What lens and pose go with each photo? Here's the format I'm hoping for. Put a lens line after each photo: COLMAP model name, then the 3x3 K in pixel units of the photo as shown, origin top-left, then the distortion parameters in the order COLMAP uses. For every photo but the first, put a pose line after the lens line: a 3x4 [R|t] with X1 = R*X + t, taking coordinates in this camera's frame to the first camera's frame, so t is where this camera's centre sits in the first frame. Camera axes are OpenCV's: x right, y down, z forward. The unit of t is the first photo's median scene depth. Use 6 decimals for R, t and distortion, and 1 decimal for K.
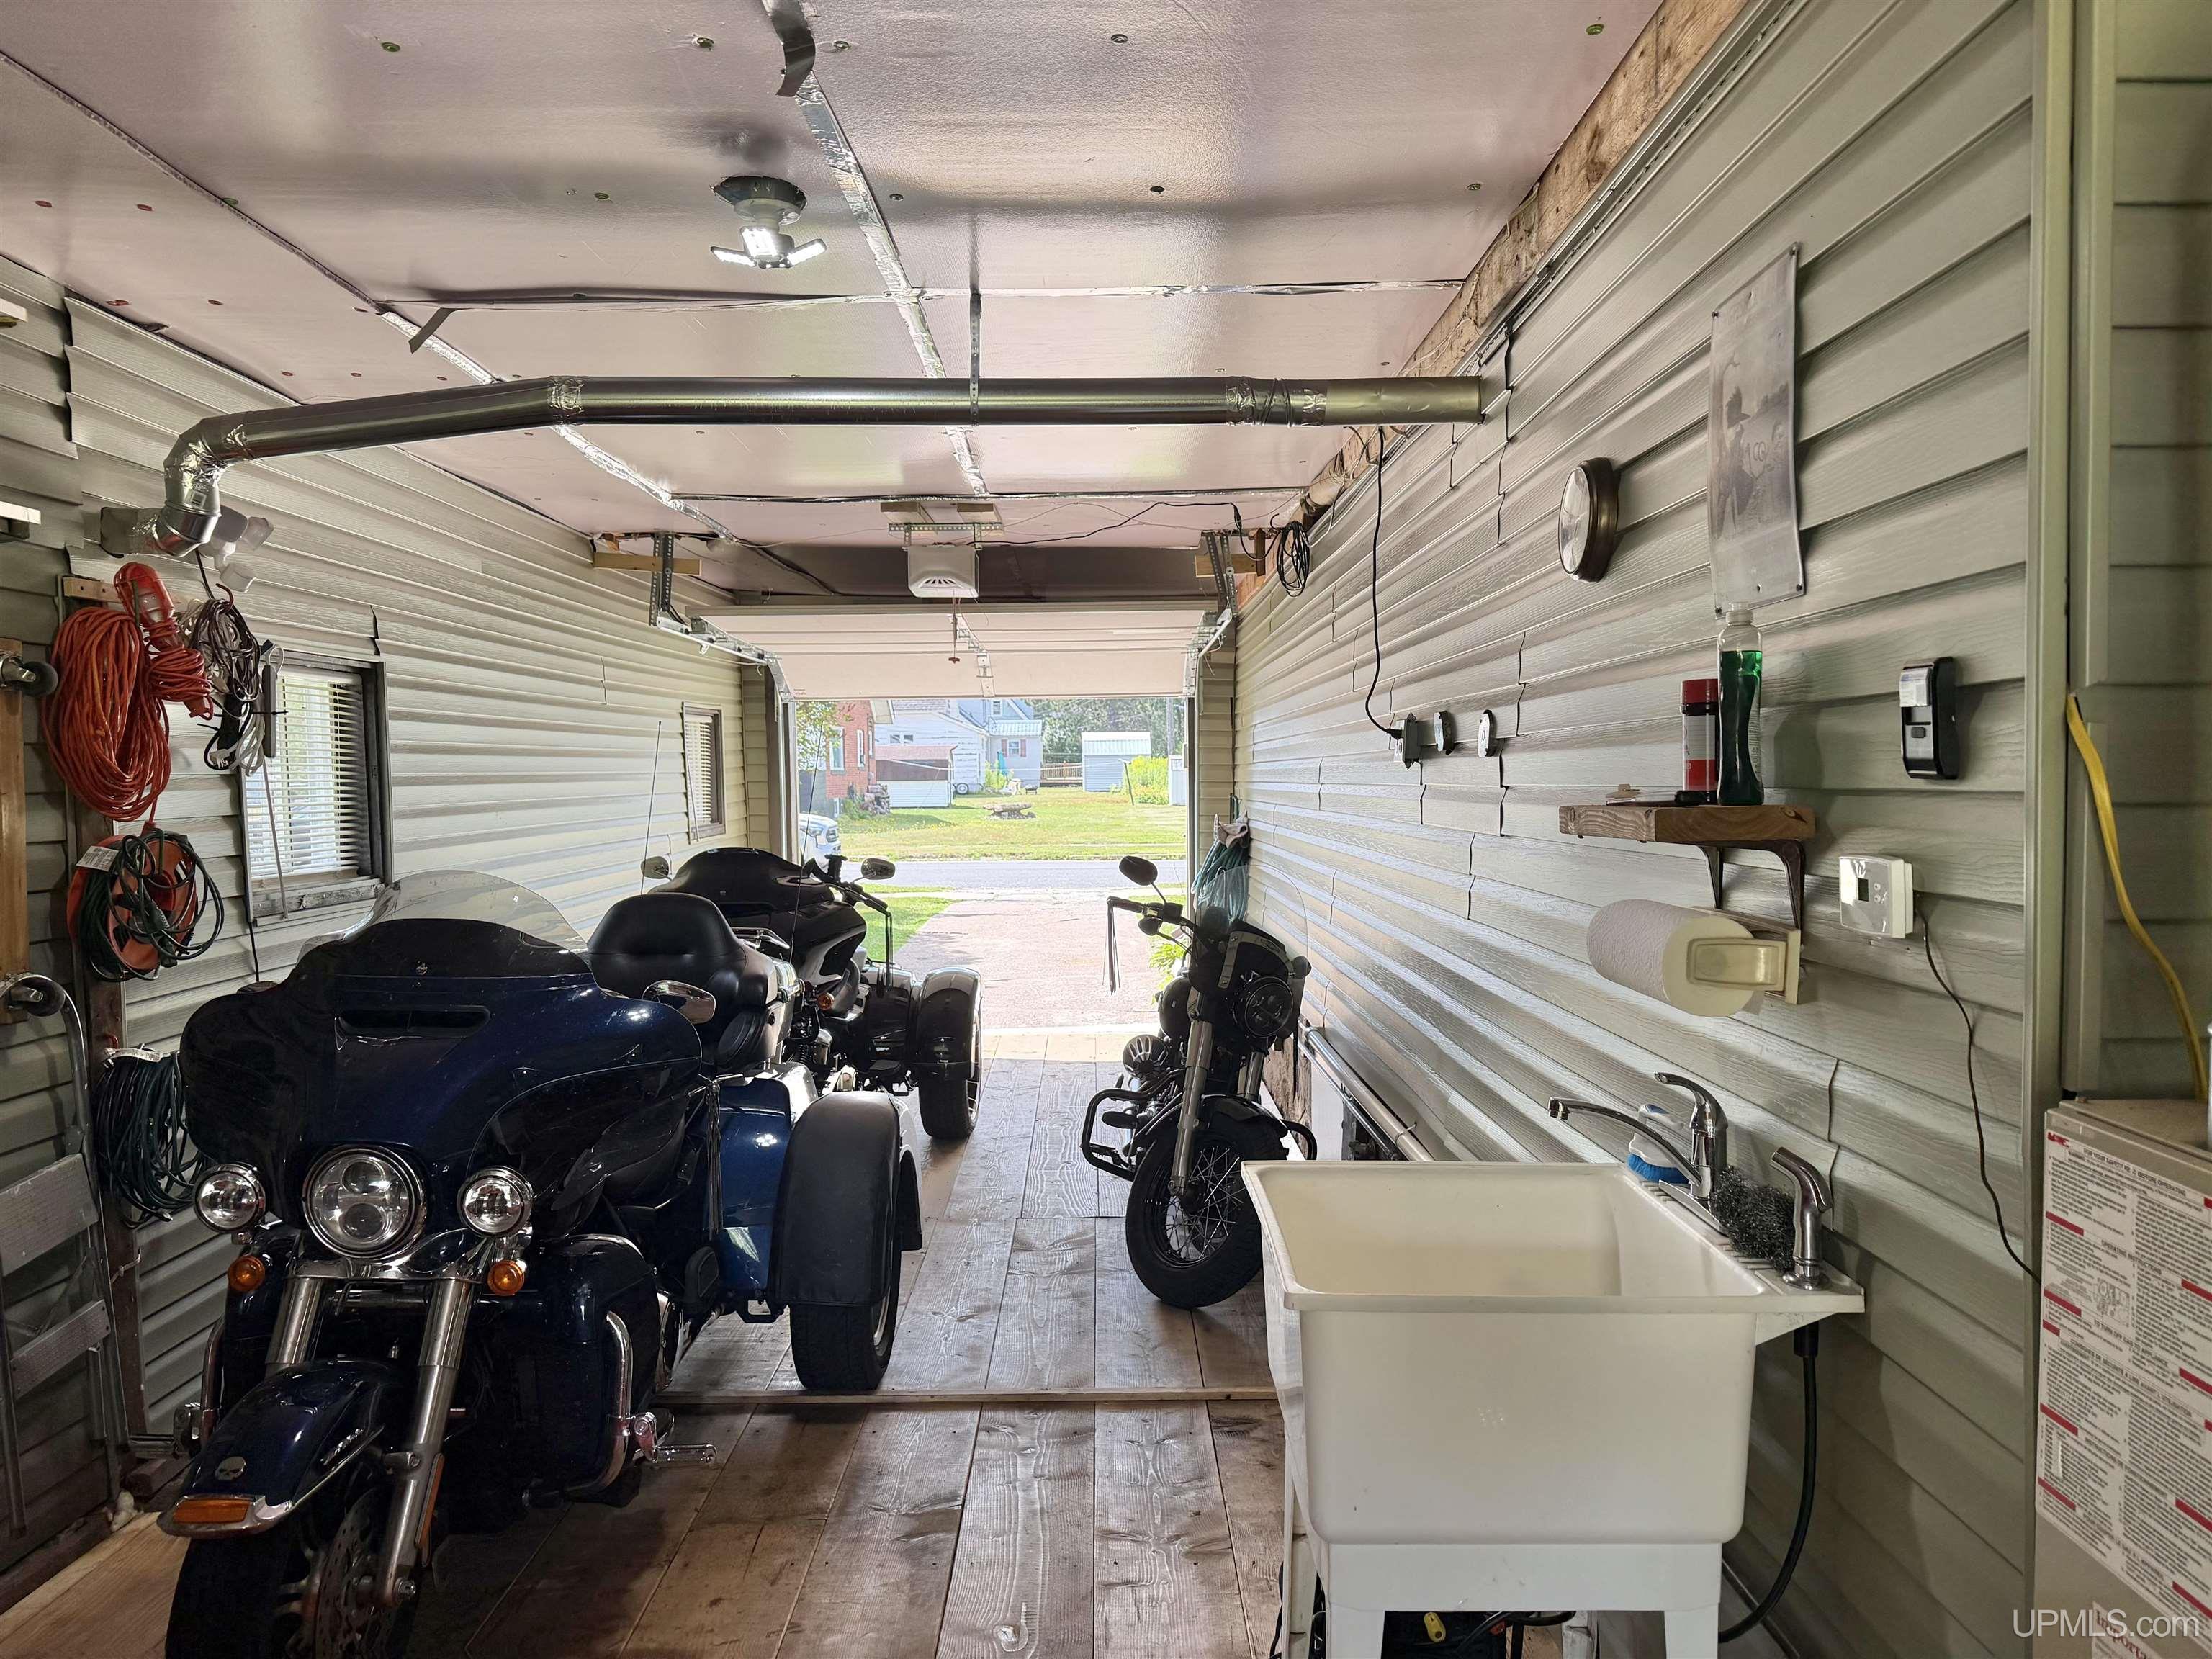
lens RADIAL K [[1548.9, 0, 1105.5], [0, 1548.9, 837.1], [0, 0, 1]] dist [0.010345, -0.015640]
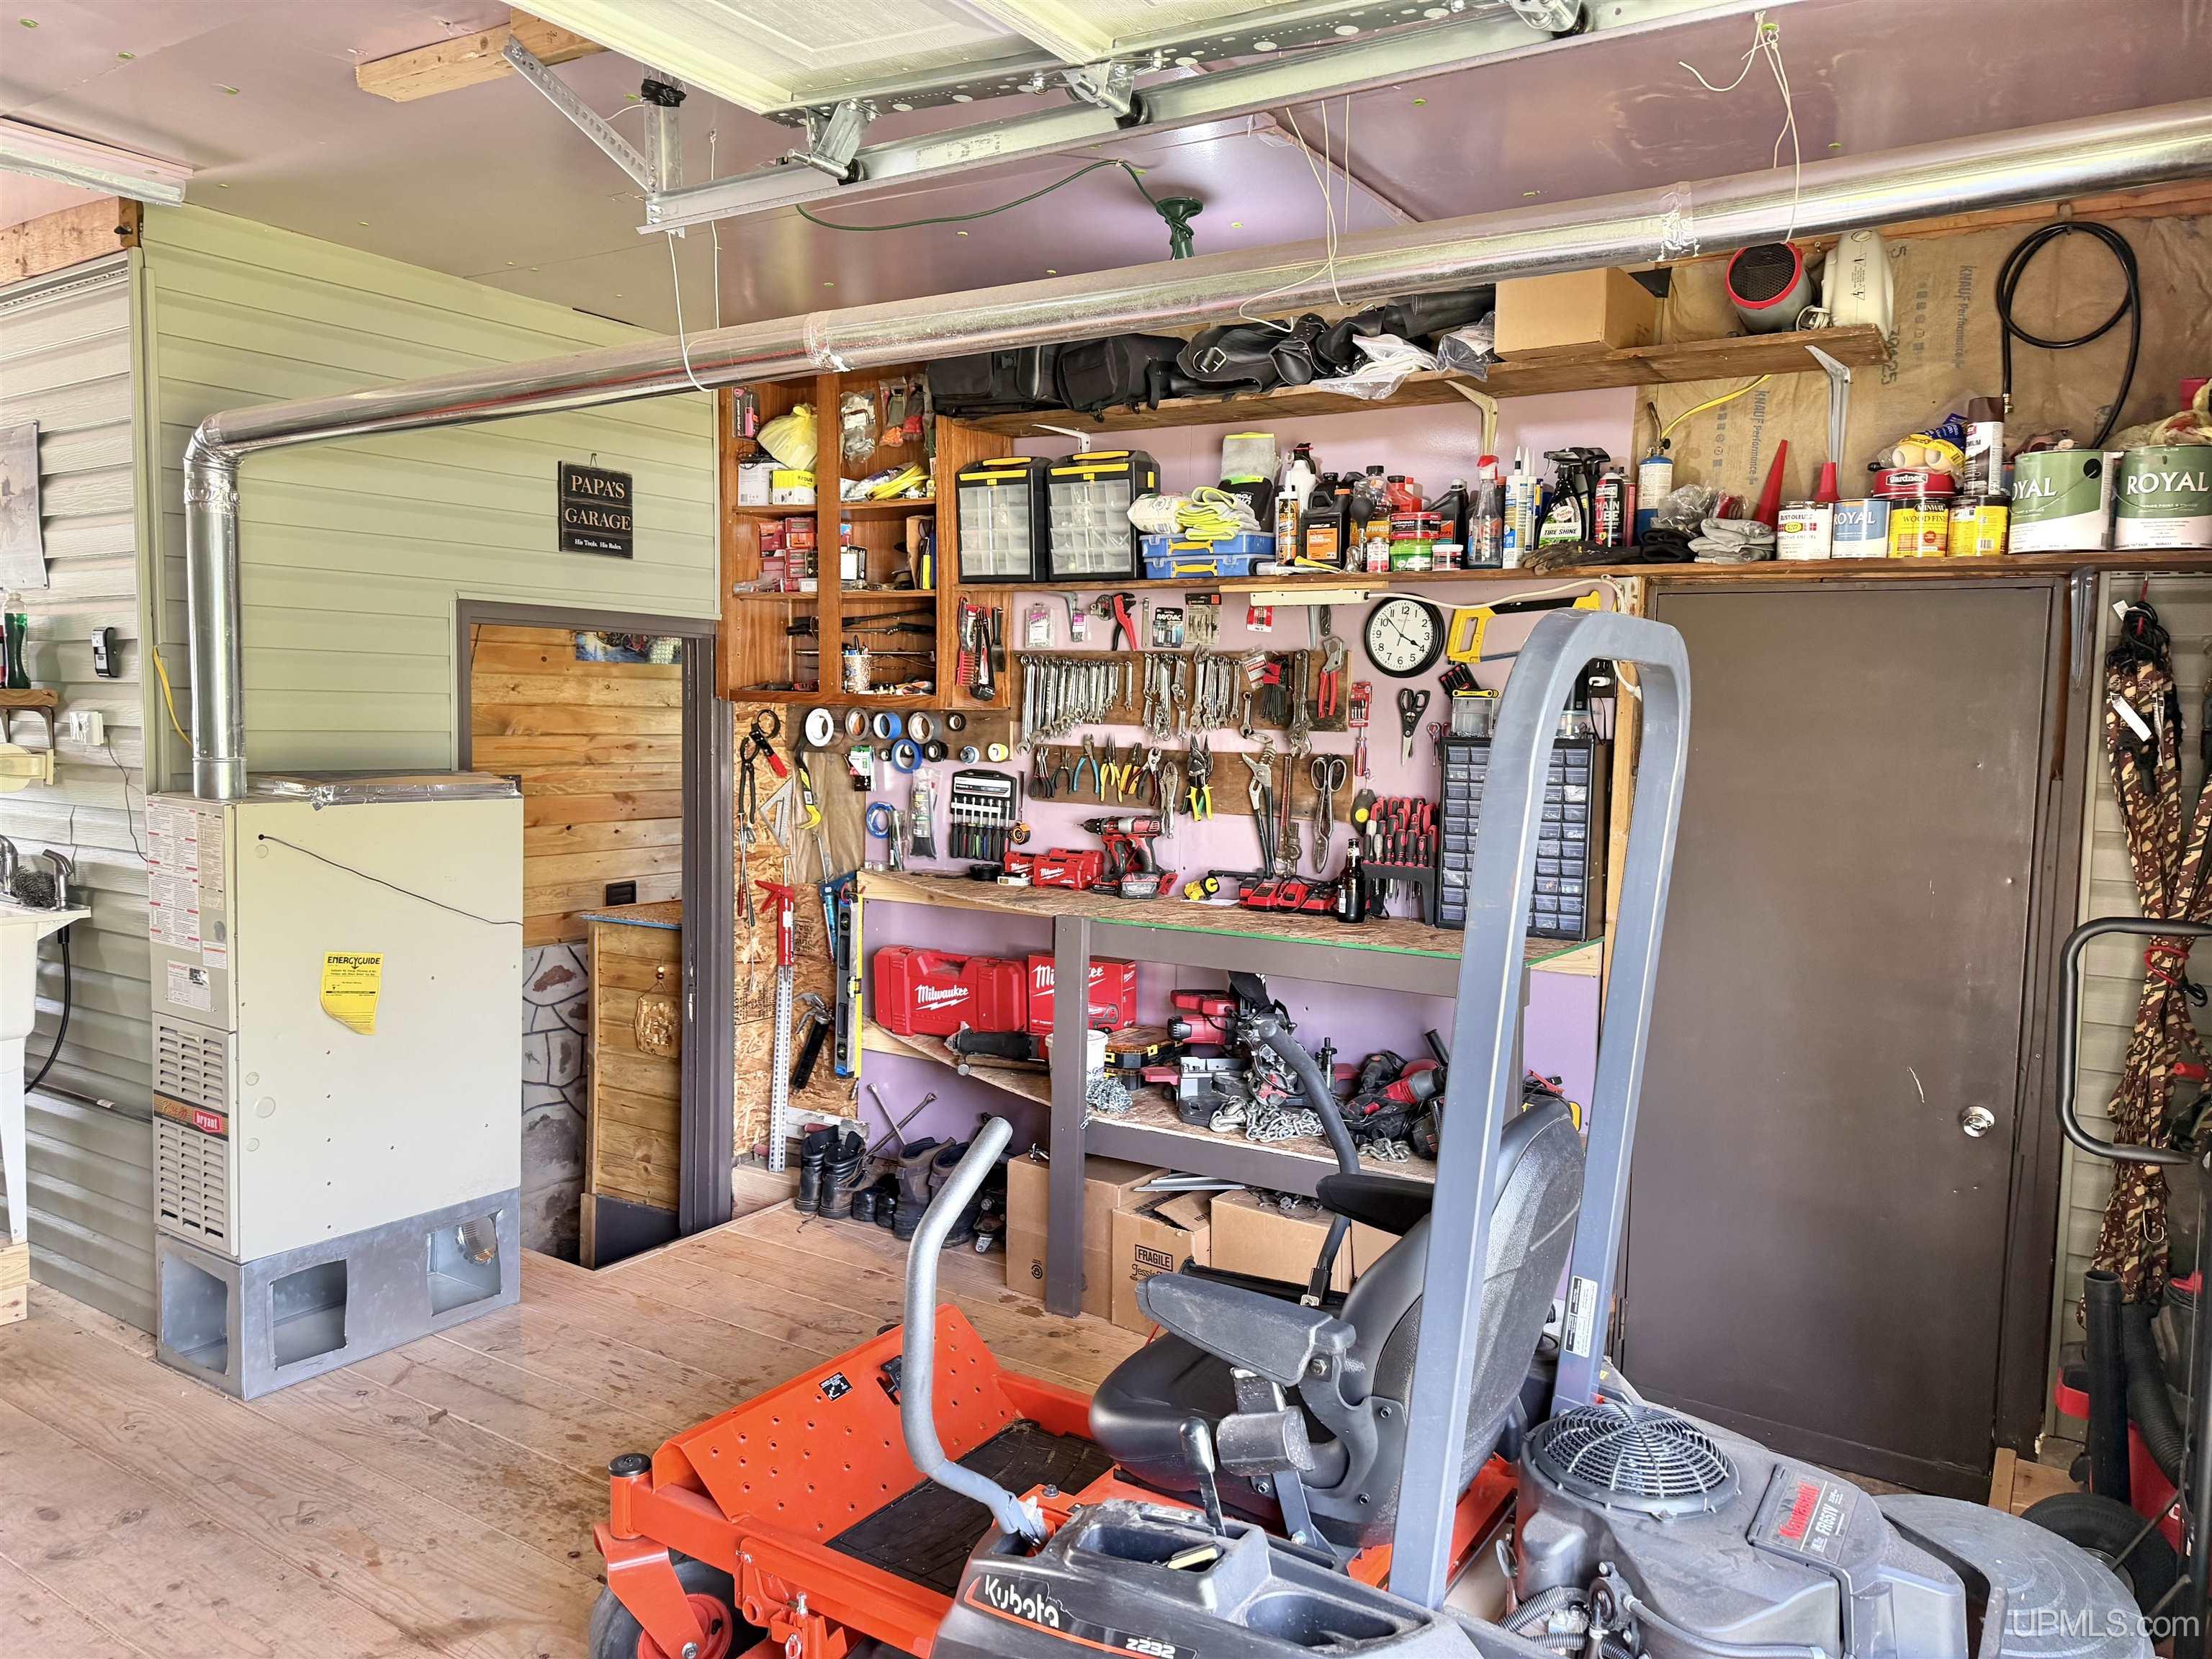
lens RADIAL K [[1548.9, 0, 1104.8], [0, 1548.9, 829.0], [0, 0, 1]] dist [0.010345, -0.015640]
pose [[0.542503, -0.048947, 0.838627, -0.565730], [0.012110, 0.998653, 0.050453, 0.081662], [-0.839967, -0.017215, 0.542365, -1.384880]]
